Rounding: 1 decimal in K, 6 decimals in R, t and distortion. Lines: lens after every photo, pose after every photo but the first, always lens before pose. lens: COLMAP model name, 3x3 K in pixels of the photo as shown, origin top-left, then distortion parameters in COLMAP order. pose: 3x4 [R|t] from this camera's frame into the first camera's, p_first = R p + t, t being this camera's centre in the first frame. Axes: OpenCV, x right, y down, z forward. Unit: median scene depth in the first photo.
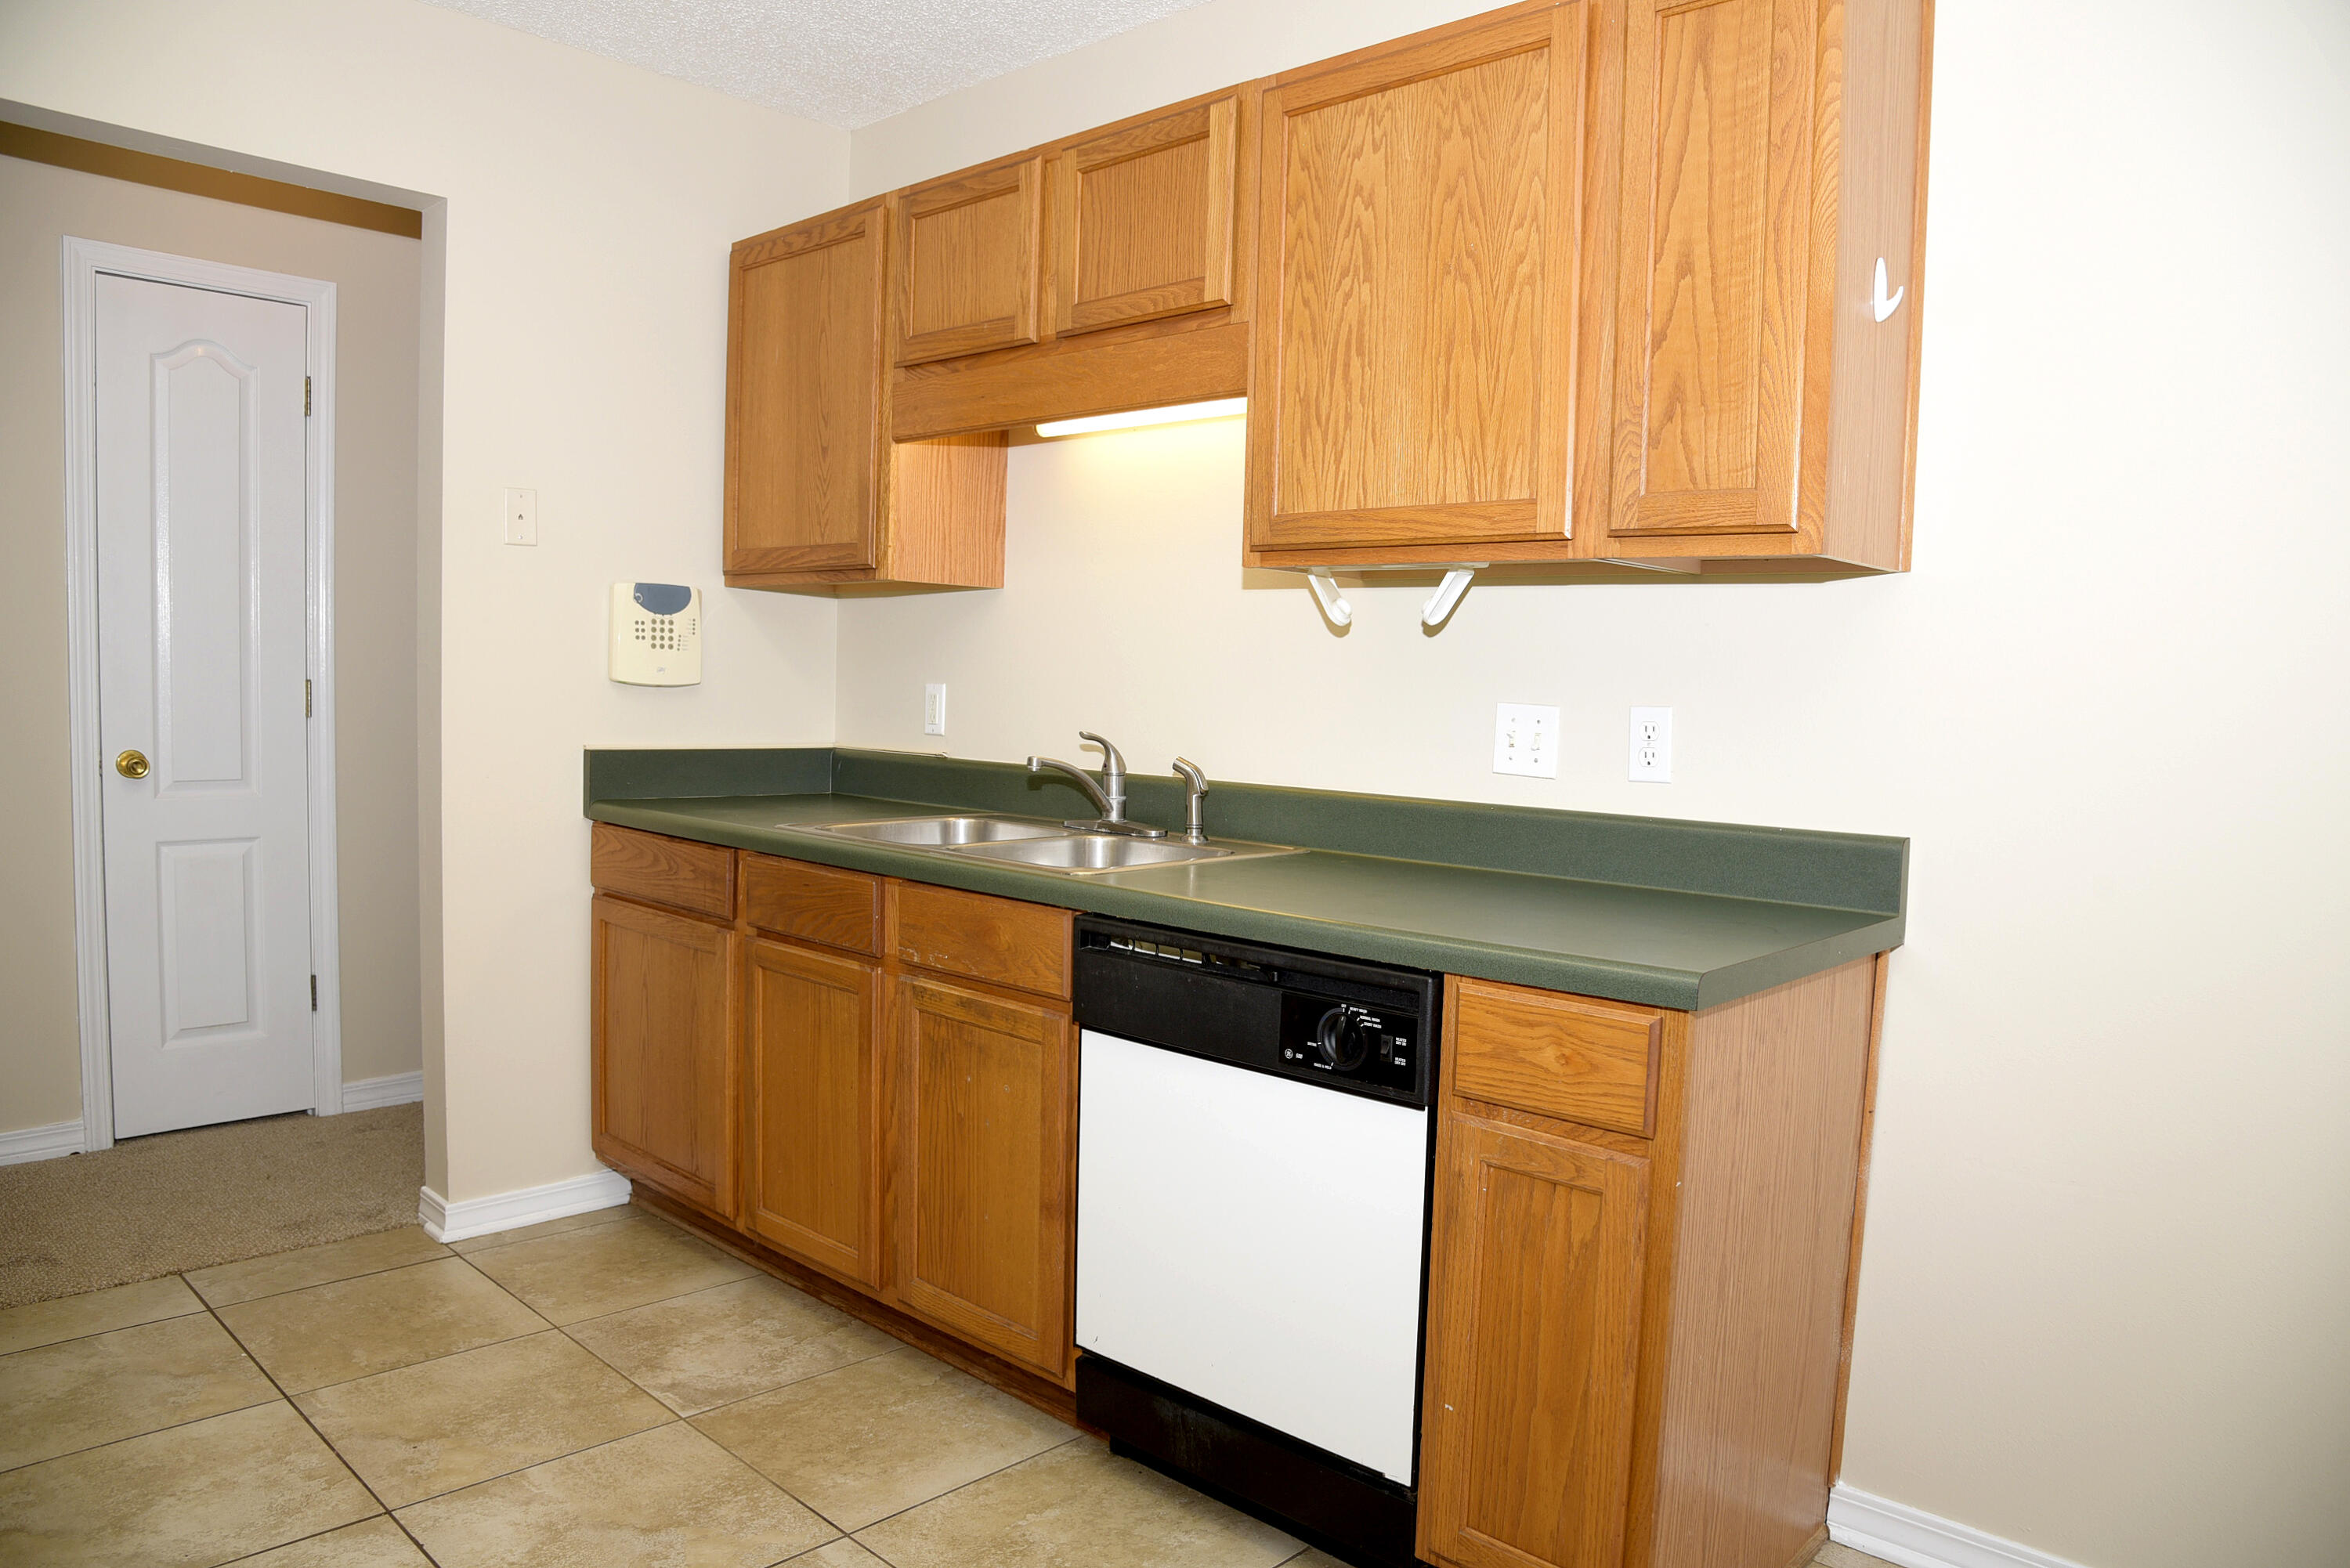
lens RADIAL K [[1585.8, 0, 1173.6], [0, 1585.8, 797.1], [0, 0, 1]] dist [-0.114369, 0.056524]
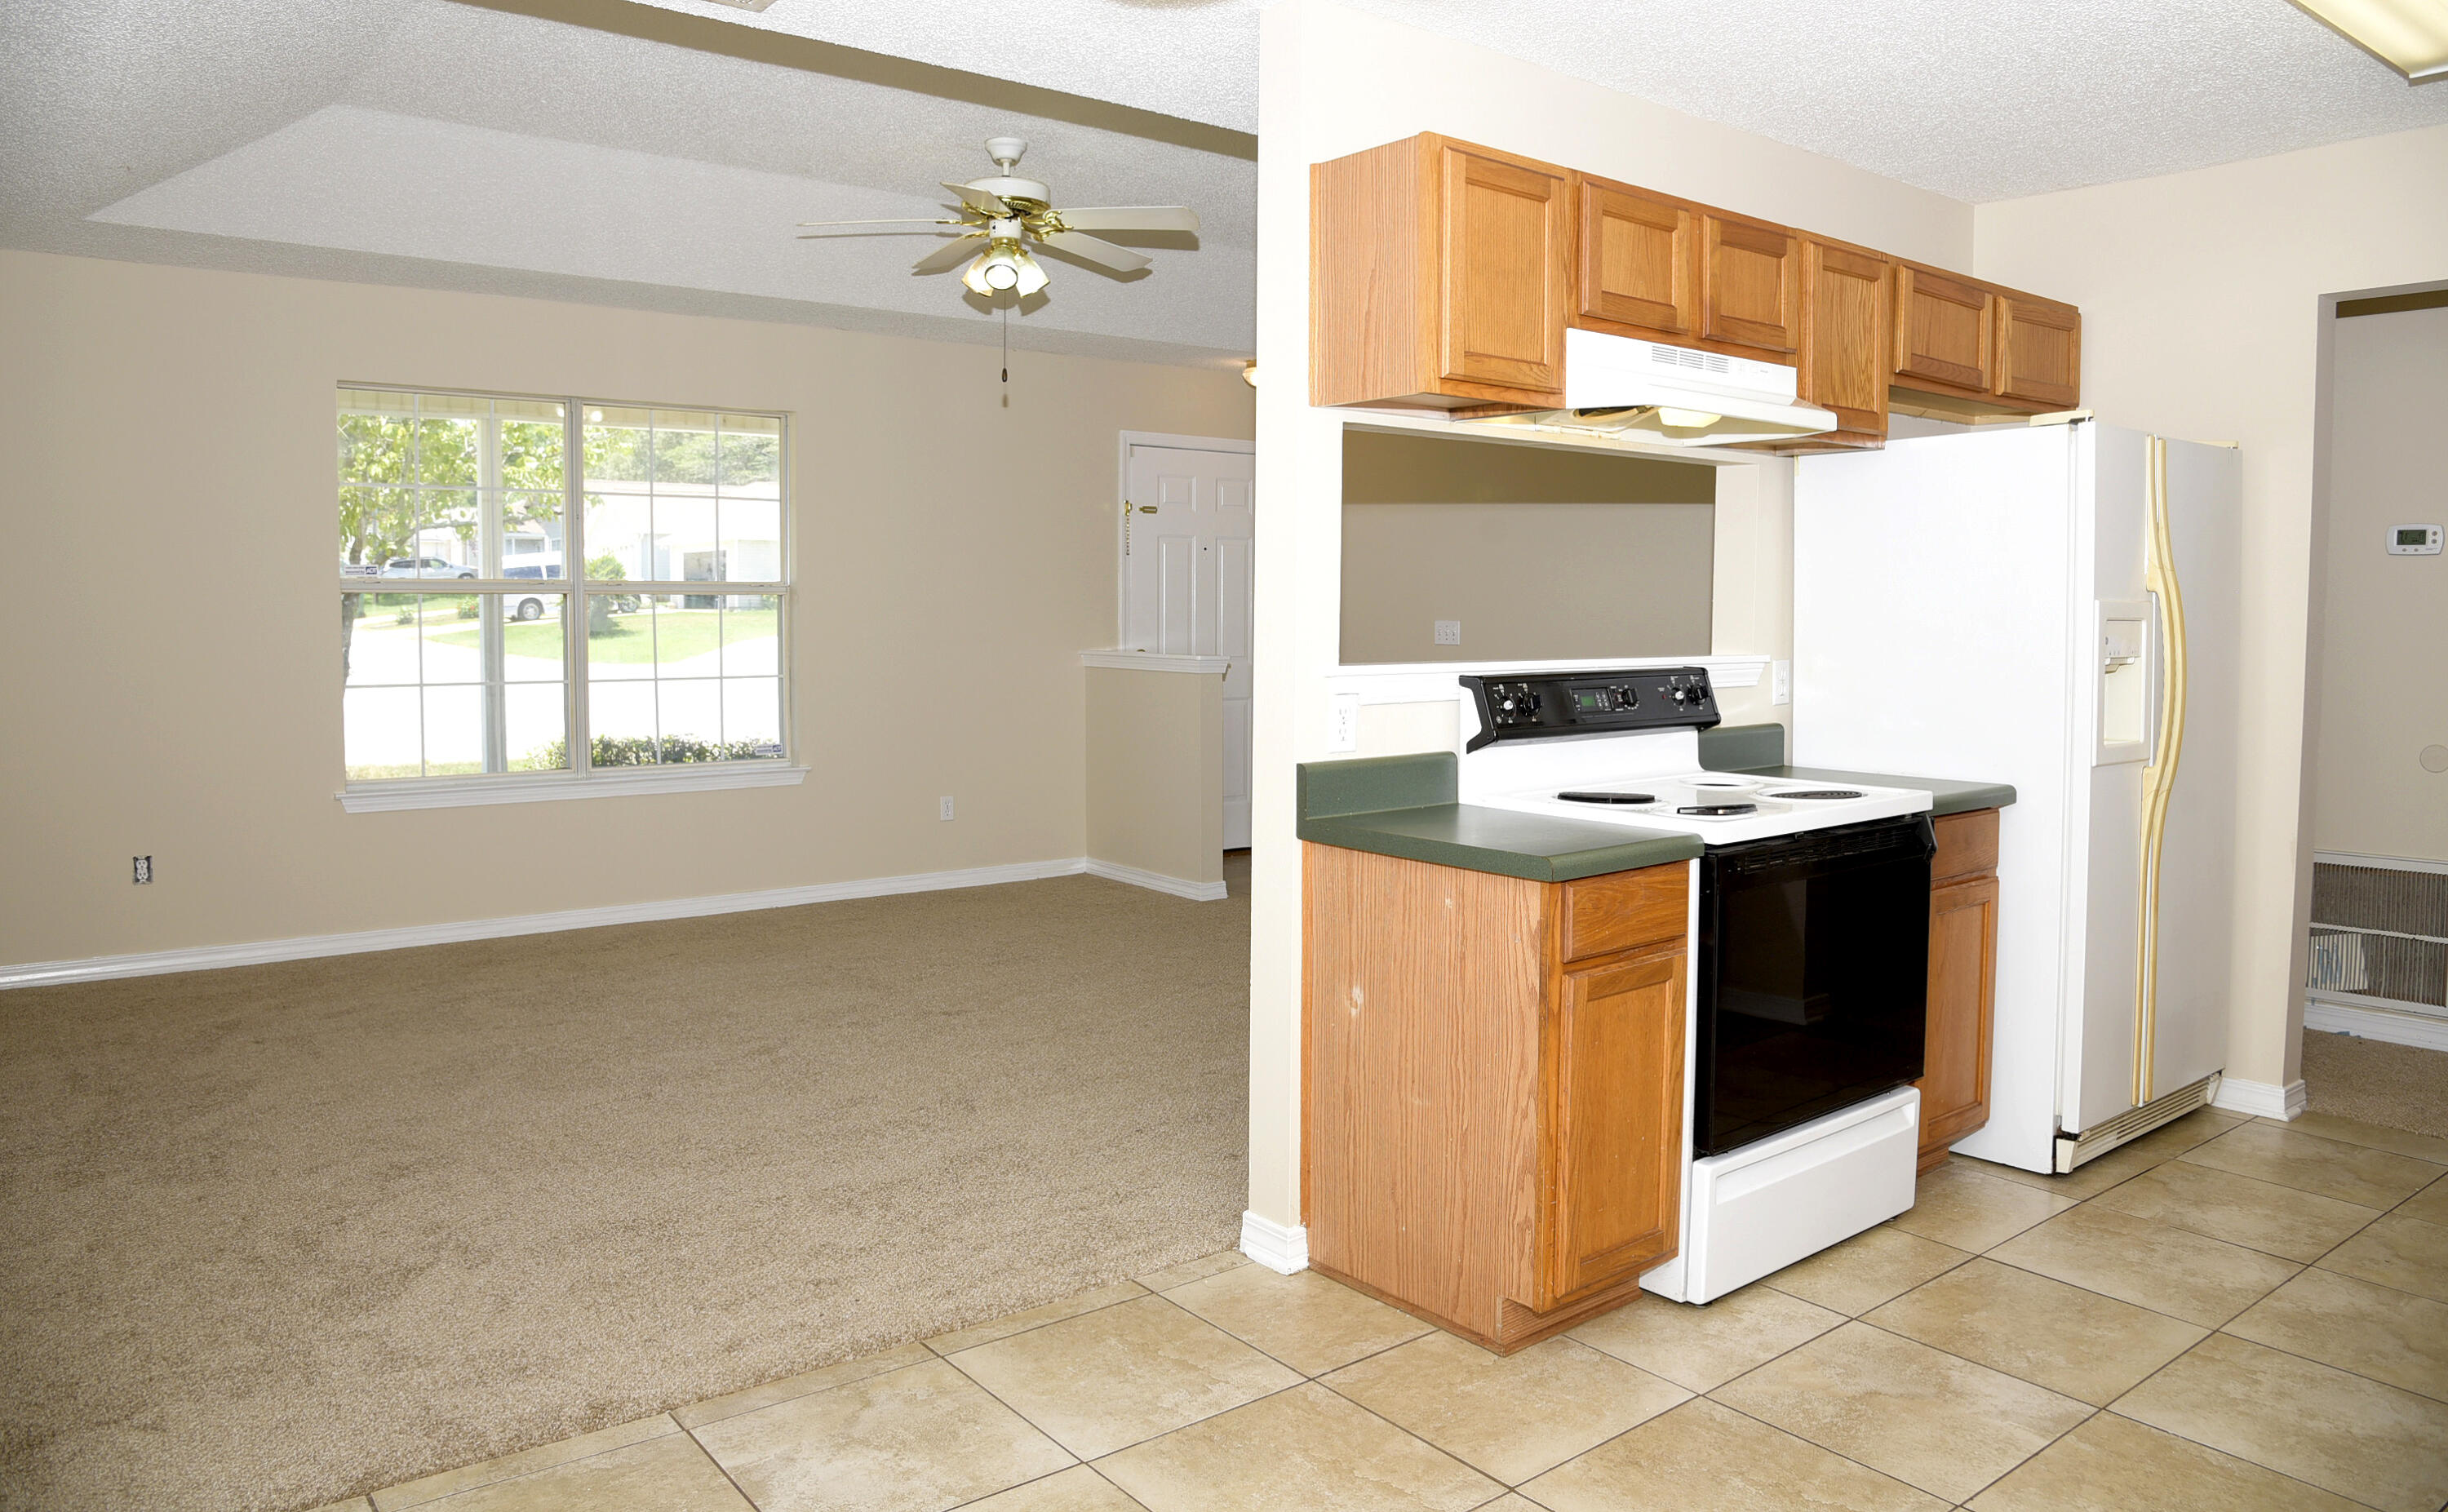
lens RADIAL K [[1660.8, 0, 1223.7], [0, 1660.8, 709.4], [0, 0, 1]] dist [-0.114377, 0.058151]
pose [[-0.152831, 0.027927, -0.987858, 1.000855], [-0.080576, 0.995920, 0.040621, -0.022446], [0.984962, 0.085805, -0.149957, 0.166433]]
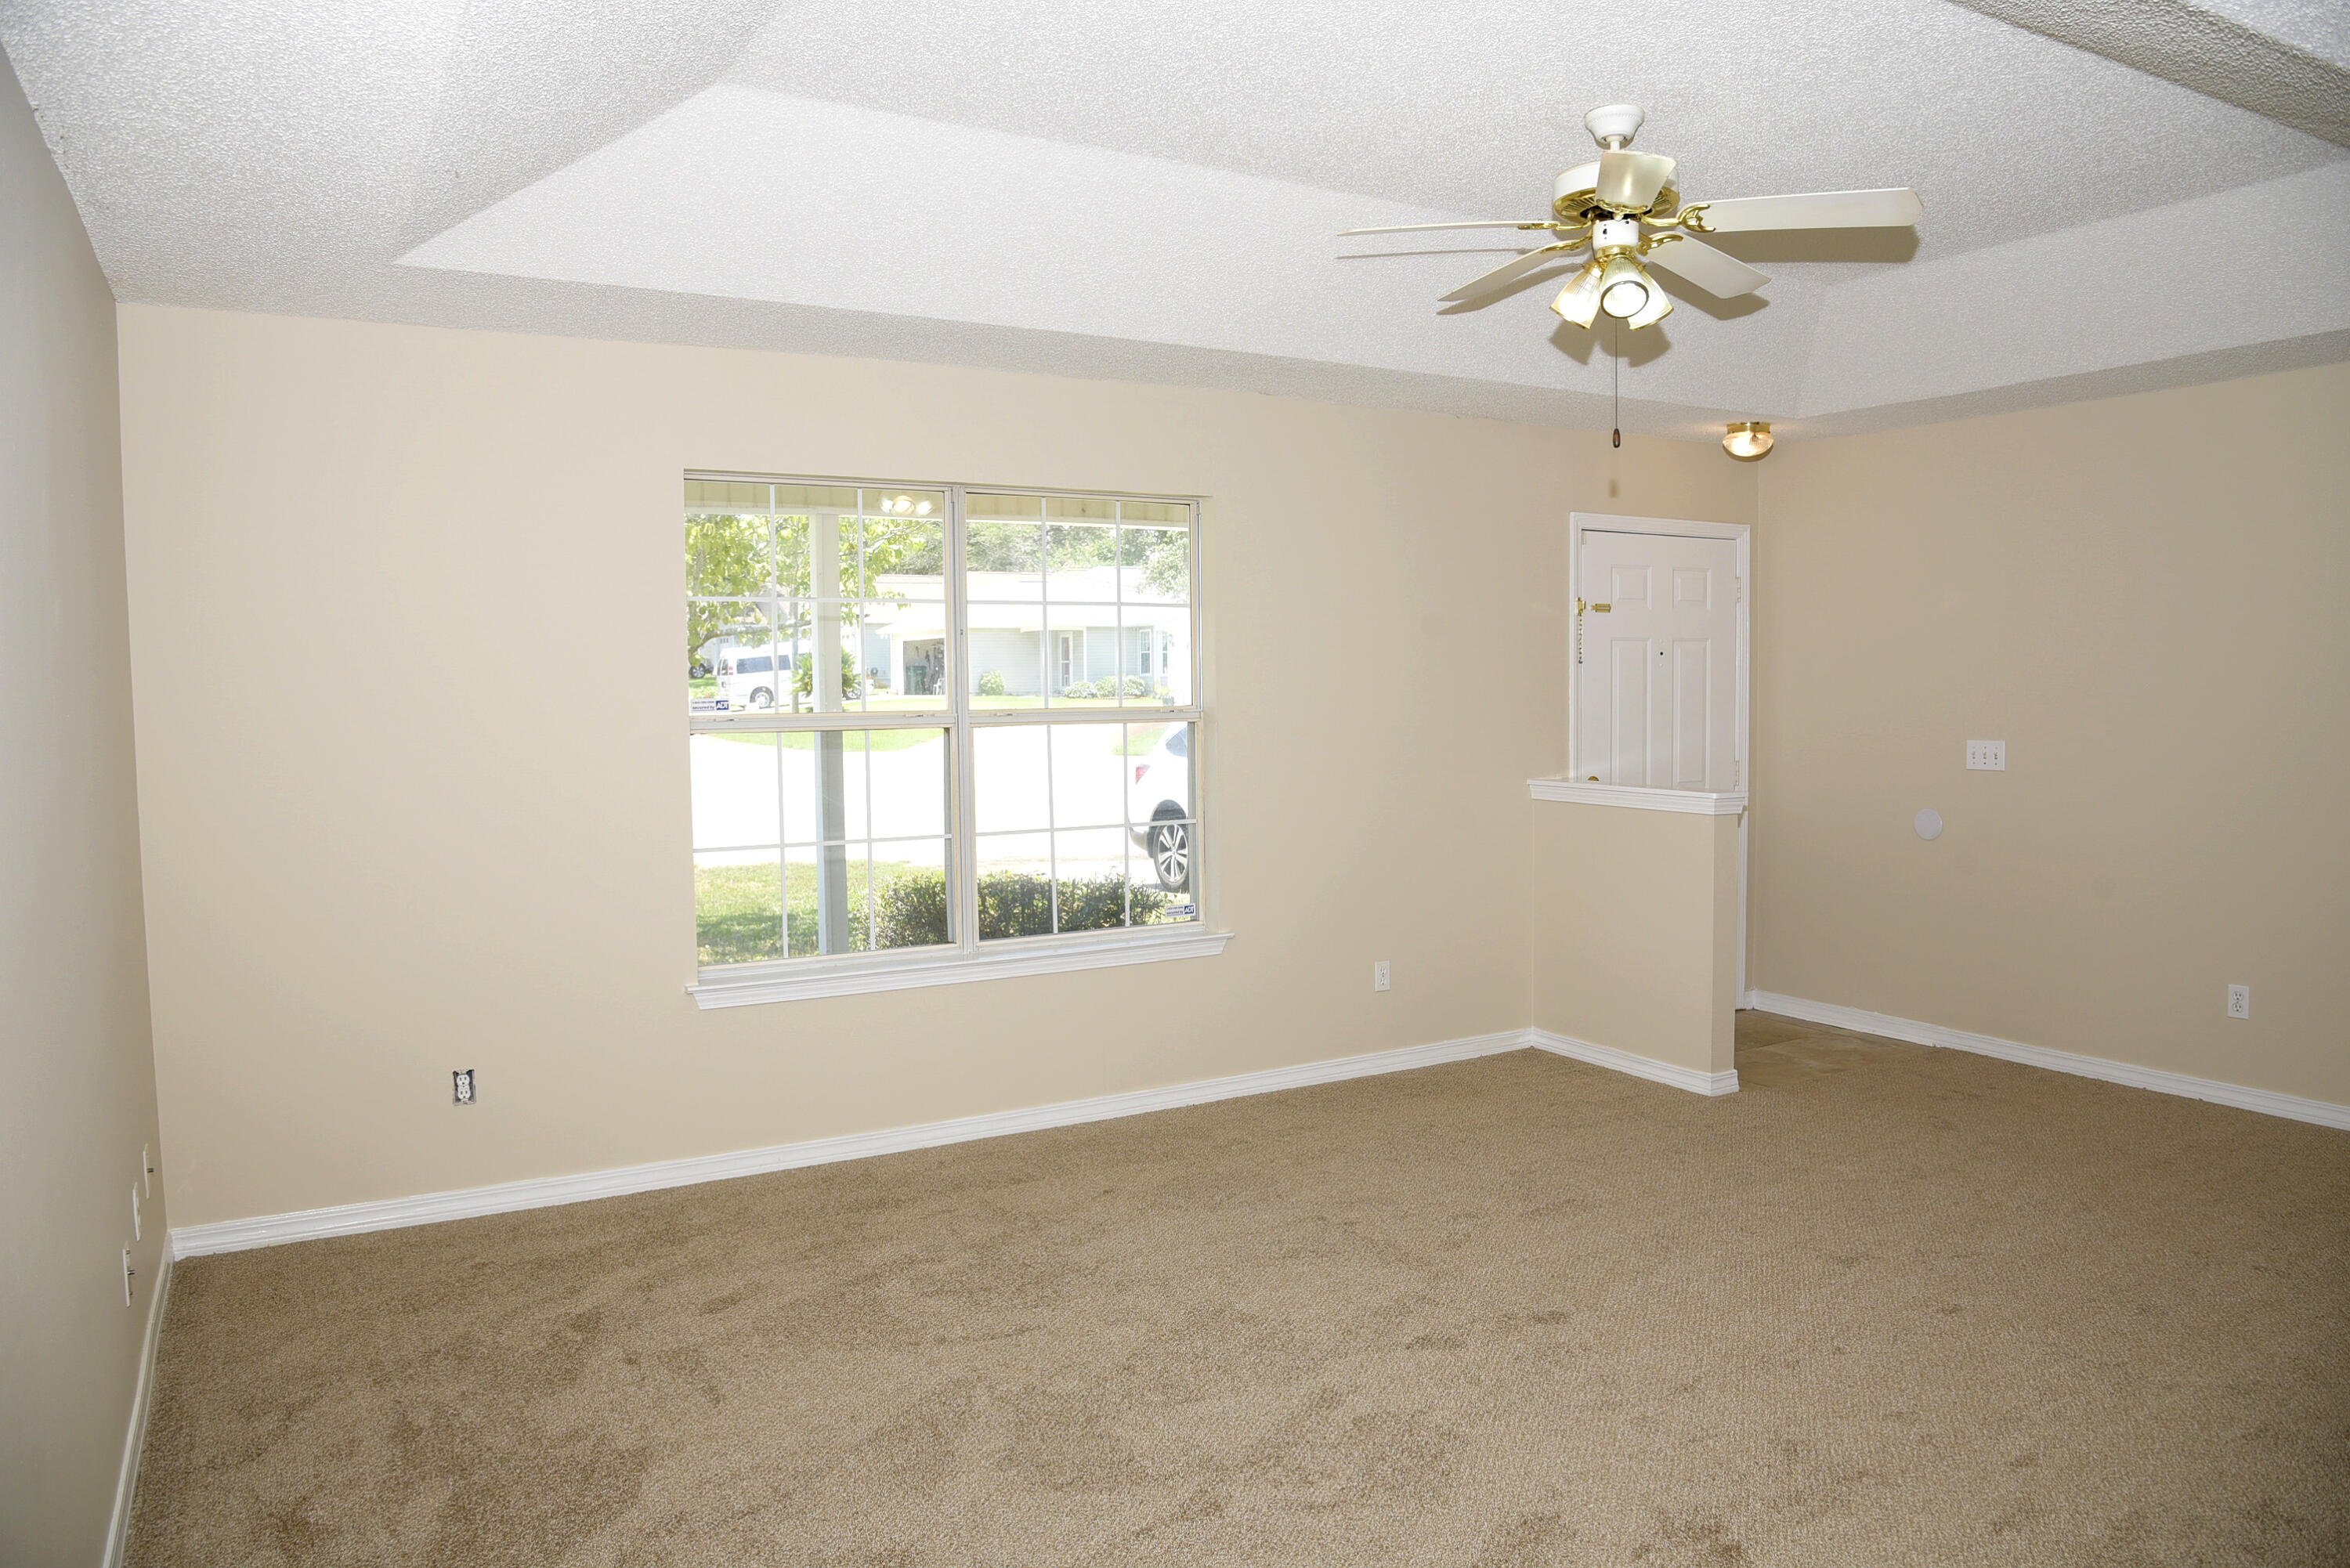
lens RADIAL K [[1585.8, 0, 1173.6], [0, 1585.8, 797.1], [0, 0, 1]] dist [-0.114369, 0.056524]
pose [[-0.286265, 0.039586, -0.957332, 0.423992], [-0.066721, 0.995897, 0.061132, -0.074490], [0.955825, 0.081374, -0.282449, -0.450220]]
